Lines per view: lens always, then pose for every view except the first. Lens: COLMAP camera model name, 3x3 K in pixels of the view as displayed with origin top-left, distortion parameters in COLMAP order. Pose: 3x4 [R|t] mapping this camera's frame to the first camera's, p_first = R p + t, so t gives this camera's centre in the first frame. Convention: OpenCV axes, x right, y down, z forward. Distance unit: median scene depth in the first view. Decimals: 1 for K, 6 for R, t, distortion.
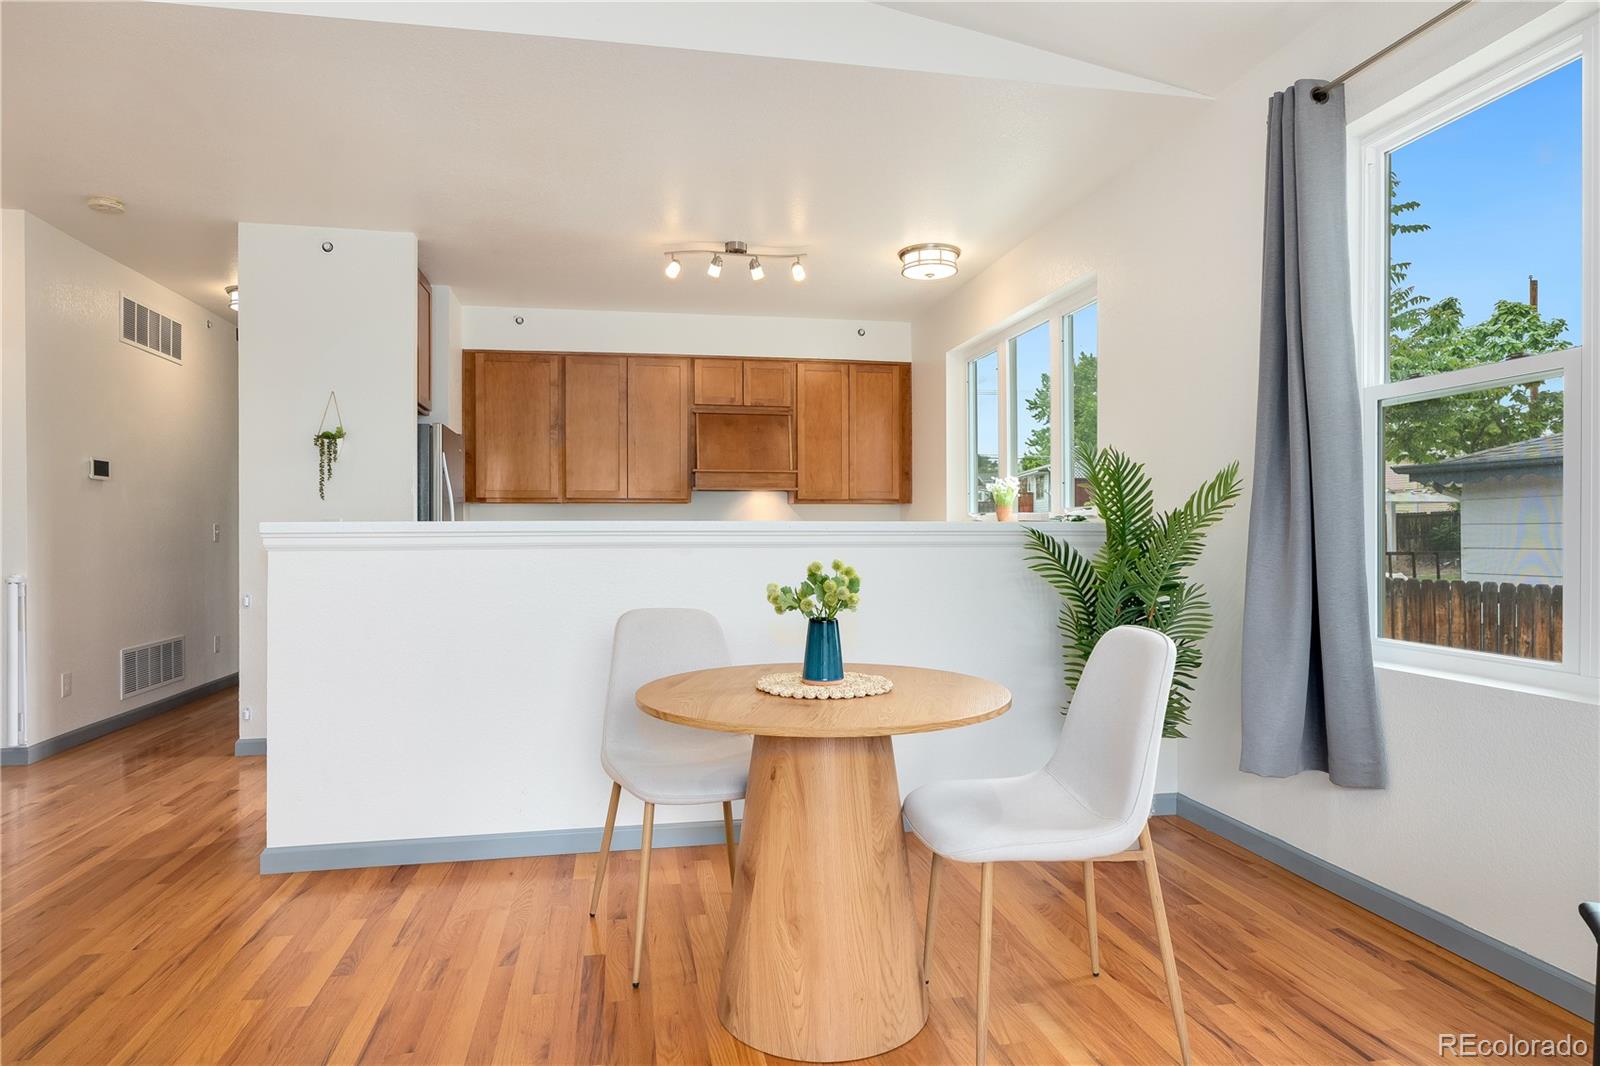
lens RADIAL K [[893.4, 0, 800.0], [0, 893.4, 533.0], [0, 0, 1]] dist [-0.000246, 0.000852]
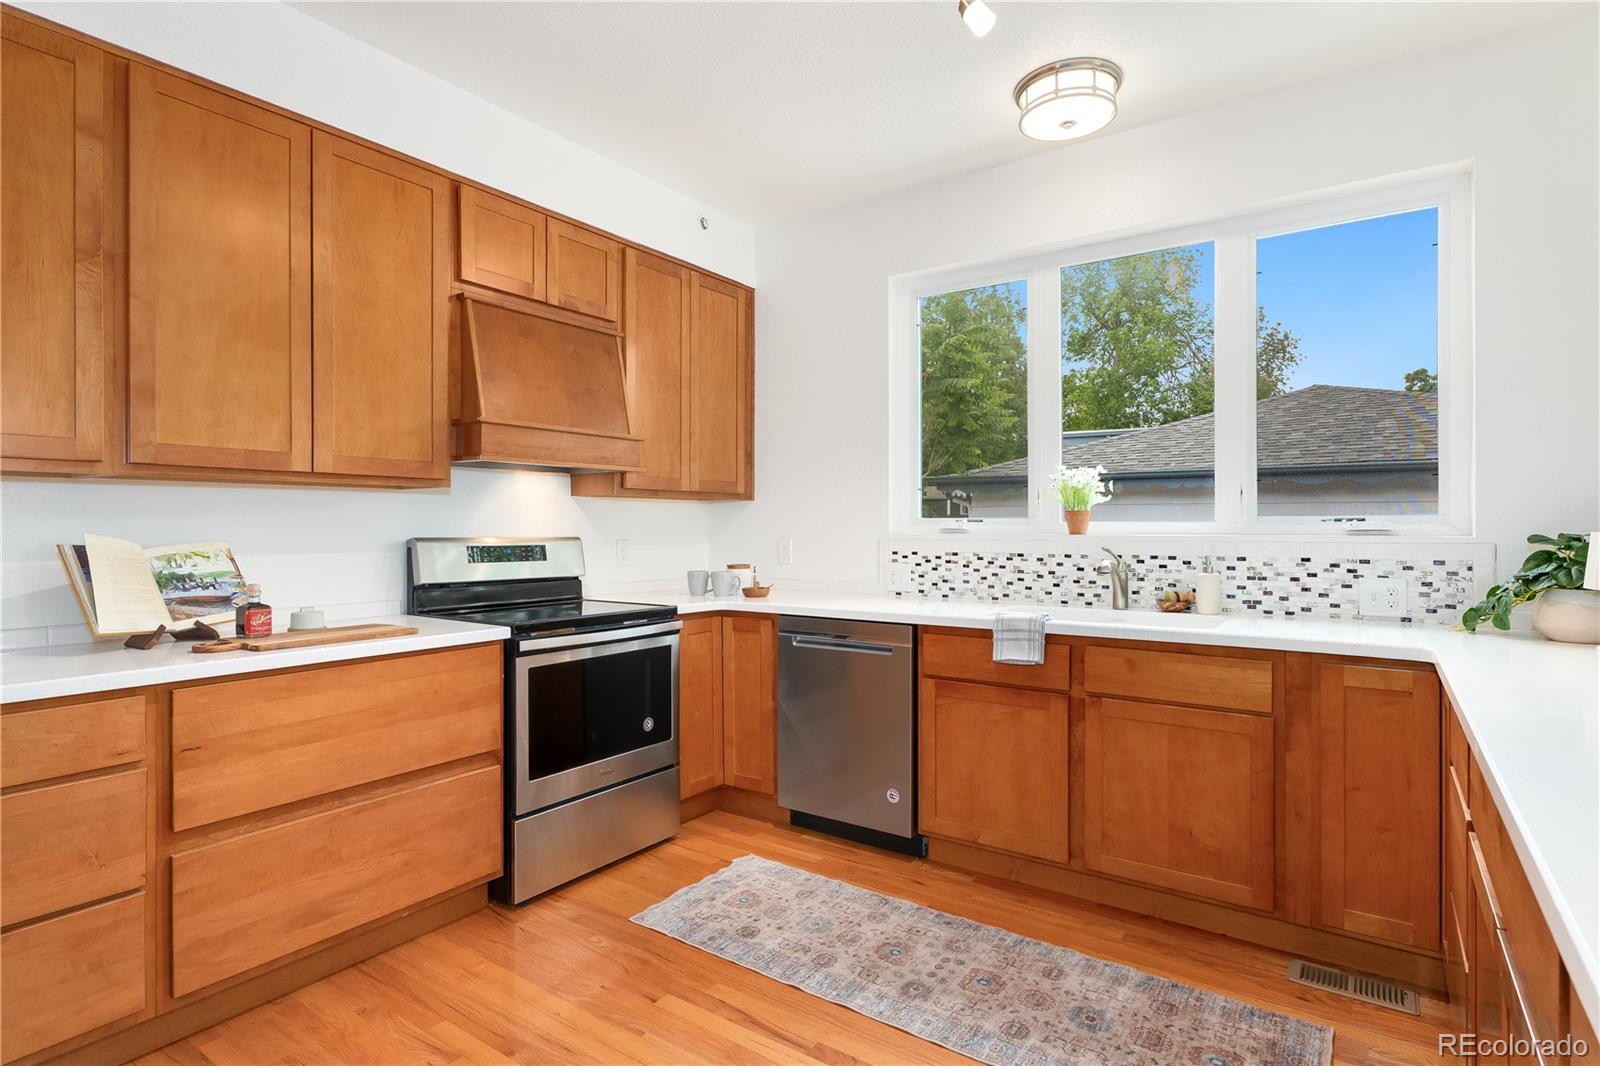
lens RADIAL K [[808.5, 0, 800.0], [0, 808.5, 533.0], [0, 0, 1]] dist [0.001732, 0.000801]
pose [[0.727203, -0.004687, 0.686406, -0.286099], [0.004900, 0.999987, 0.001637, -0.010059], [-0.686405, 0.002173, 0.727216, 0.574630]]
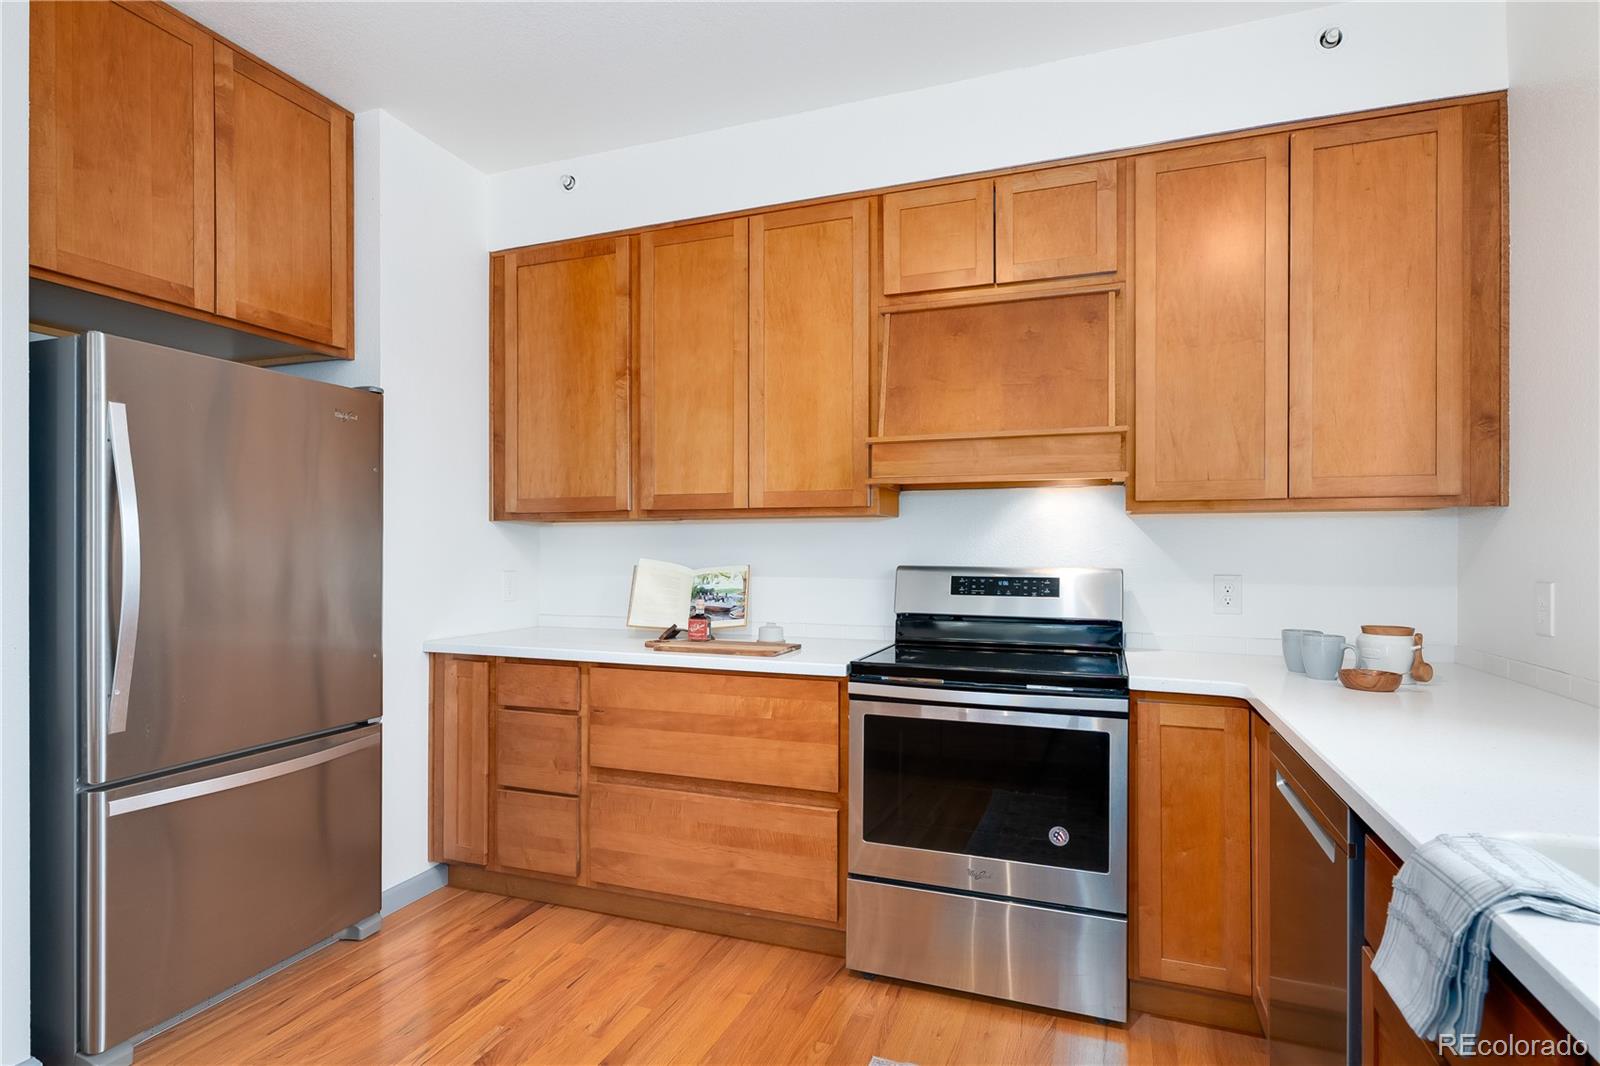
lens RADIAL K [[827.4, 0, 793.8], [0, 827.4, 552.6], [0, 0, 1]] dist [-0.001672, 0.000966]
pose [[0.848080, 0.004864, -0.529845, 0.066125], [-0.007098, 0.999972, -0.002182, -0.013553], [0.529820, 0.005611, 0.848091, 0.632156]]
